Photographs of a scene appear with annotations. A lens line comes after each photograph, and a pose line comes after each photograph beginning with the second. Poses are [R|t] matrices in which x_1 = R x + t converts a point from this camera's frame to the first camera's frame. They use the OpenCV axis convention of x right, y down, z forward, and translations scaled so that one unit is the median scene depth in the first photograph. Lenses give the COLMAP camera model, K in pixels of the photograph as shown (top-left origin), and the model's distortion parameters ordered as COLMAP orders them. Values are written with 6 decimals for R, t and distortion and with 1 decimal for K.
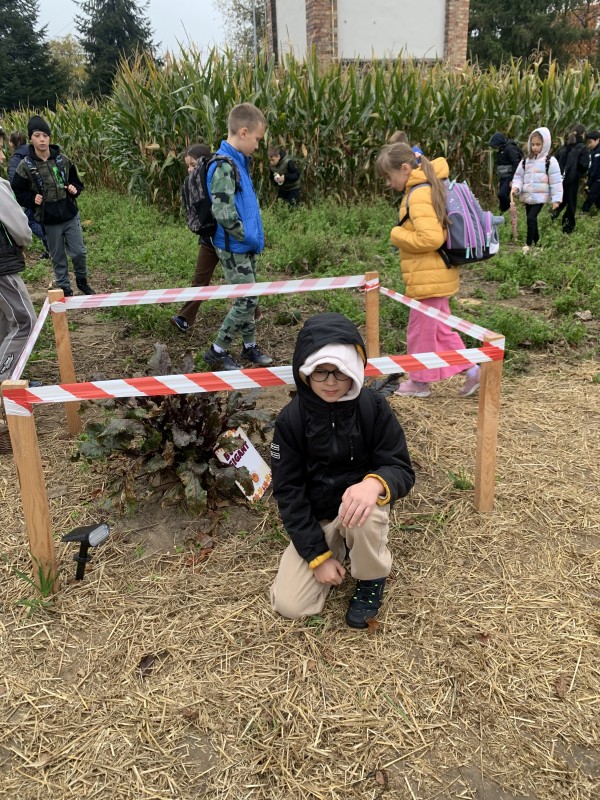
lens RADIAL K [[638.8, 0, 297.0], [0, 638.8, 389.0], [0, 0, 1]] dist [0.021521, -0.007288]
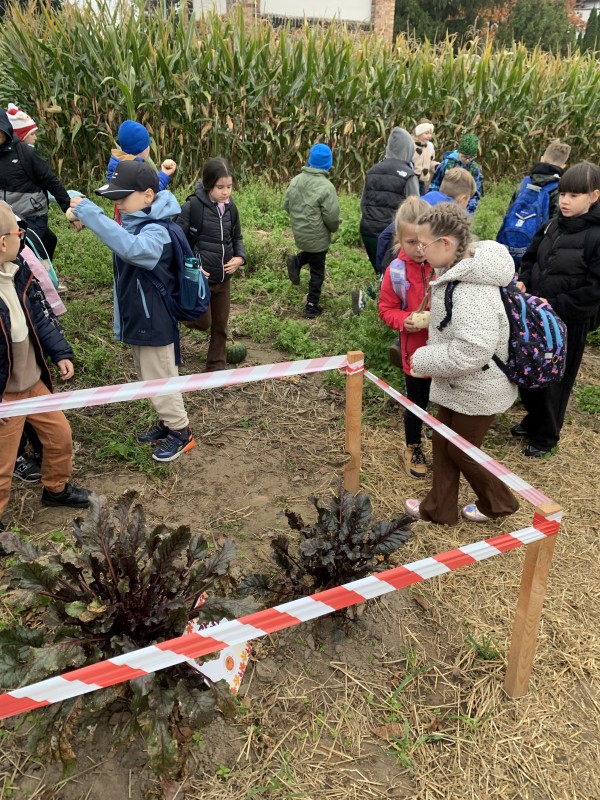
lens RADIAL K [[618.2, 0, 300.2], [0, 618.2, 362.3], [0, 0, 1]] dist [0.014757, 0.003374]
pose [[0.987053, -0.011170, 0.160006, -0.033834], [-0.000052, 0.997550, 0.069961, -0.095061], [-0.160395, -0.069064, 0.984634, 0.096680]]
